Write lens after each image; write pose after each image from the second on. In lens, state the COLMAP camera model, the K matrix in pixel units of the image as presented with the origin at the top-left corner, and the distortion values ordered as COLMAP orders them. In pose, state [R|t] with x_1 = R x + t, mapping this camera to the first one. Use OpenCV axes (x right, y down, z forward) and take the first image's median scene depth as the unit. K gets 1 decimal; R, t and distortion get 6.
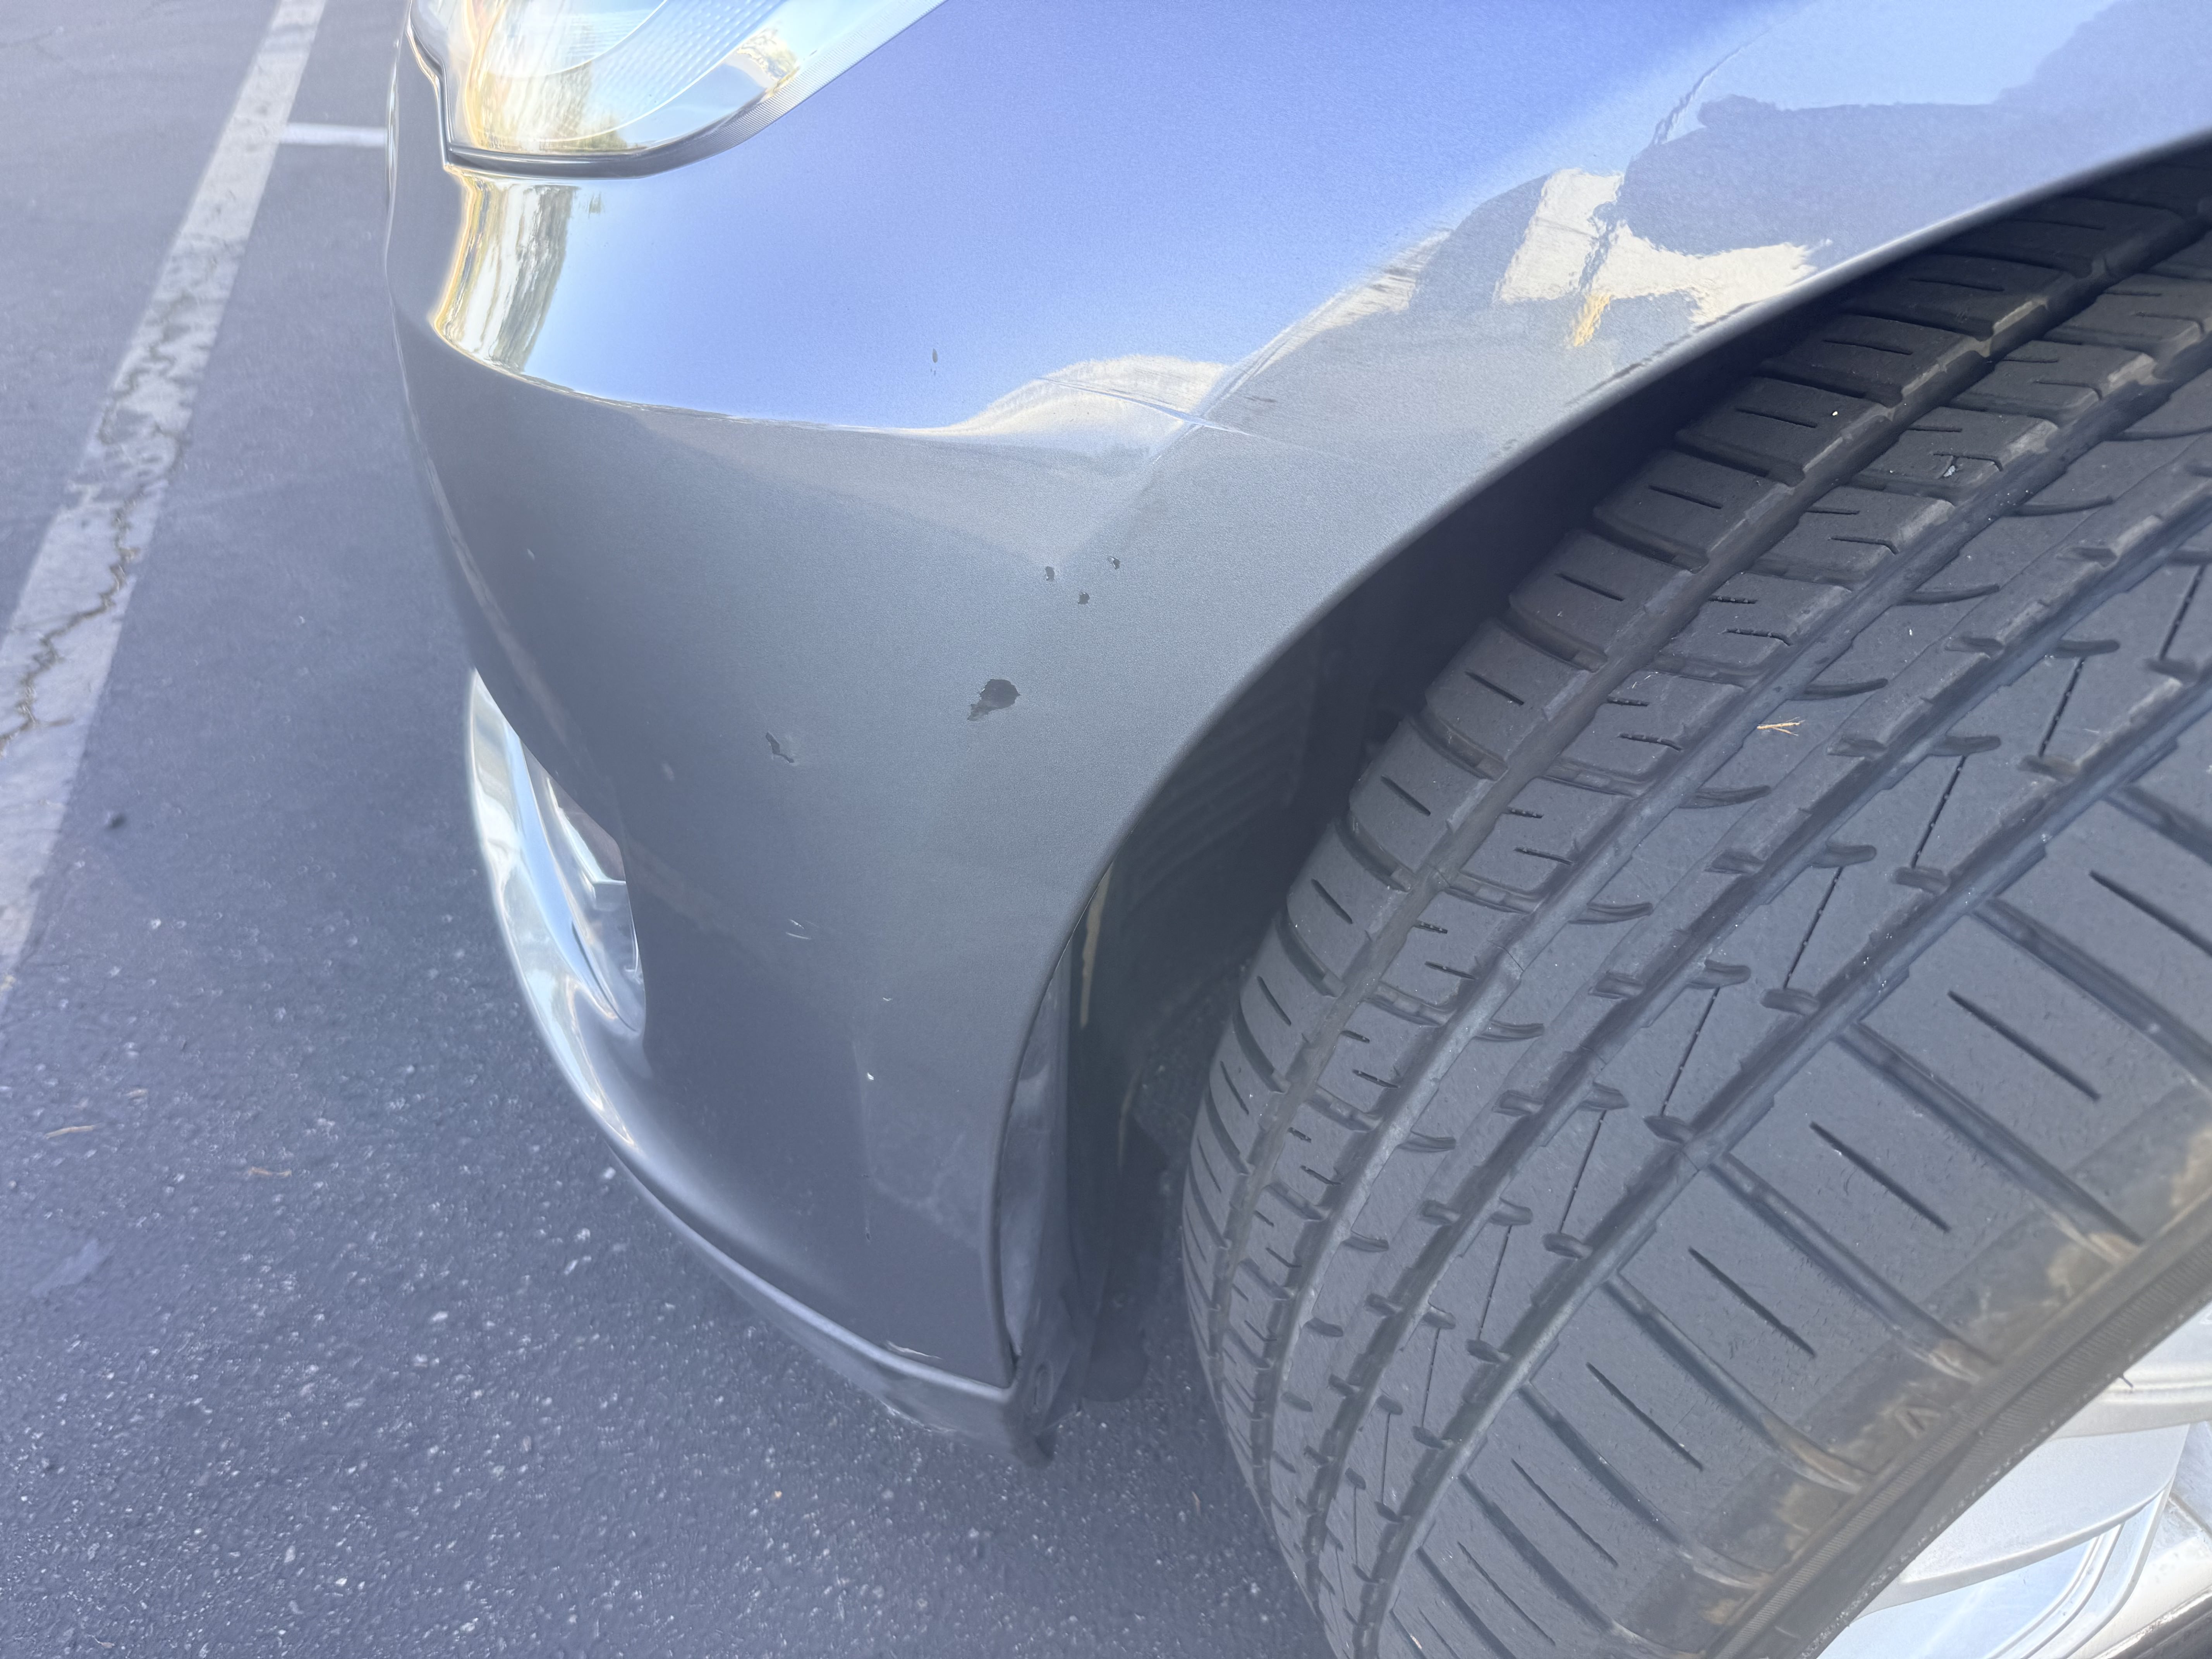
lens RADIAL K [[1607.3, 0, 1106.0], [0, 1607.3, 829.5], [0, 0, 1]] dist [0.041110, -0.076648]
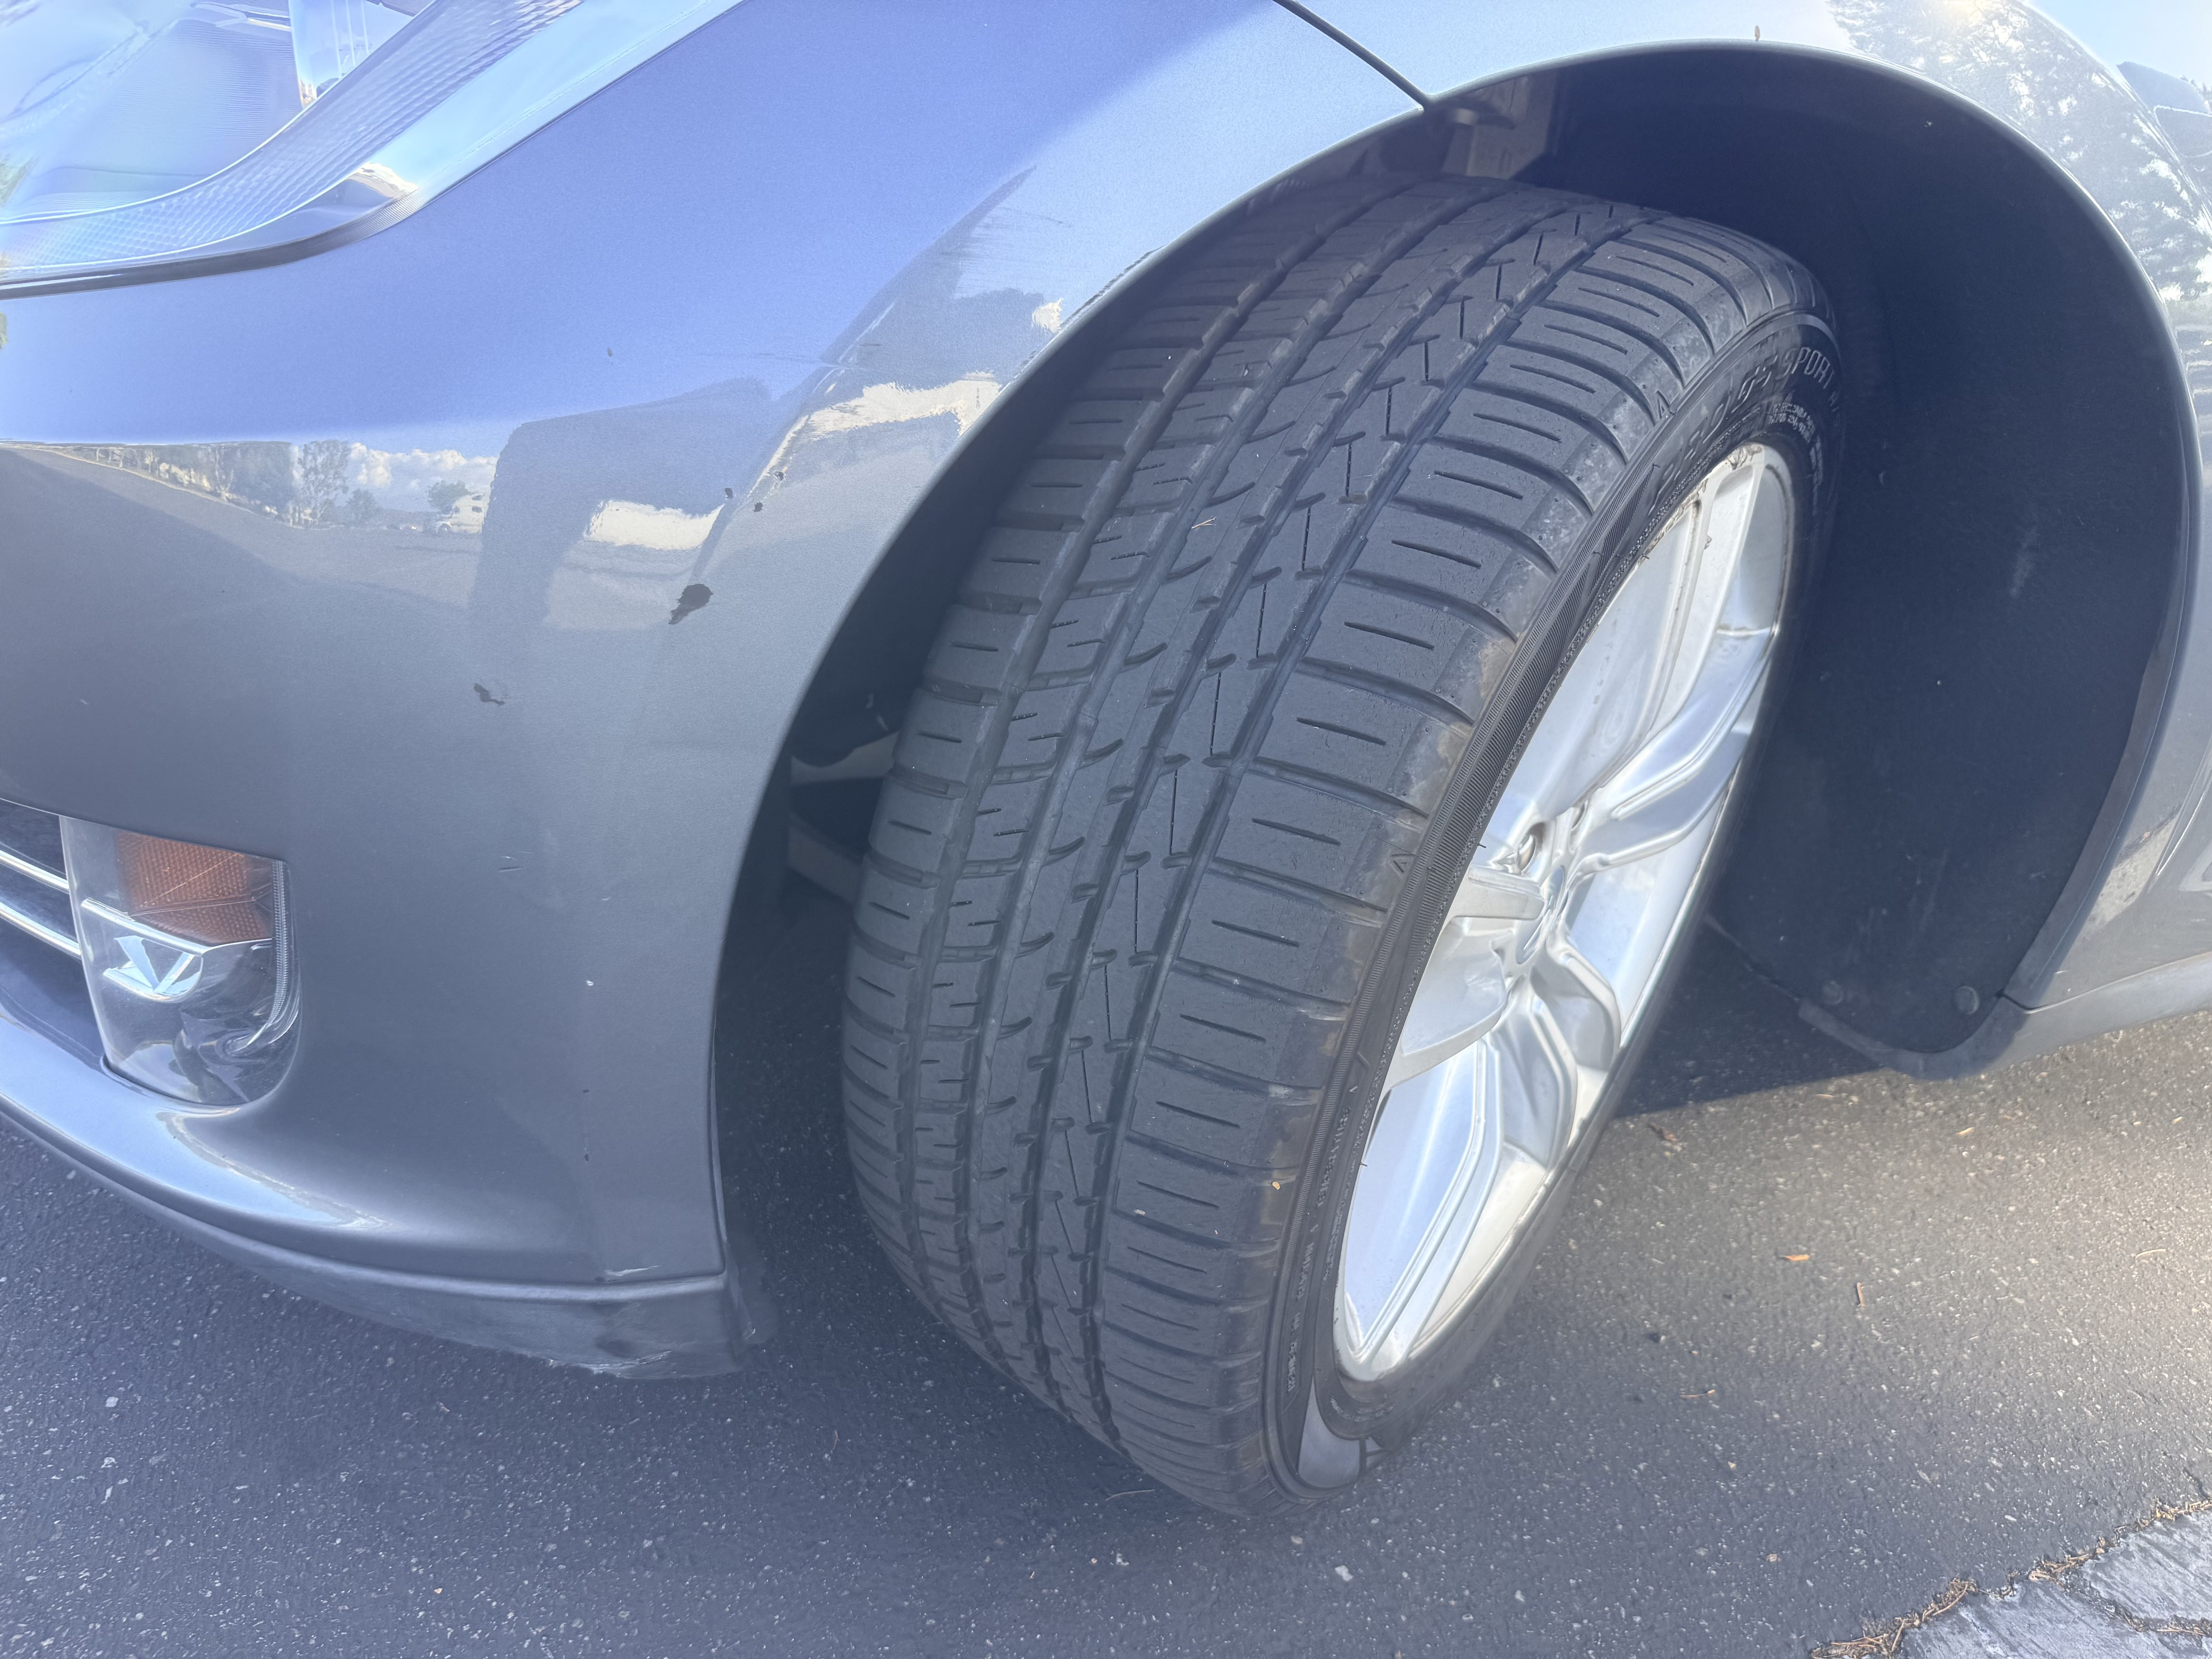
lens RADIAL K [[1565.2, 0, 1106.0], [0, 1565.2, 829.5], [0, 0, 1]] dist [0.117499, -0.150187]
pose [[0.860902, -0.196165, 0.469432, -0.487627], [0.267370, 0.959437, -0.089408, 0.354557], [-0.432852, 0.202484, 0.878430, -0.306580]]
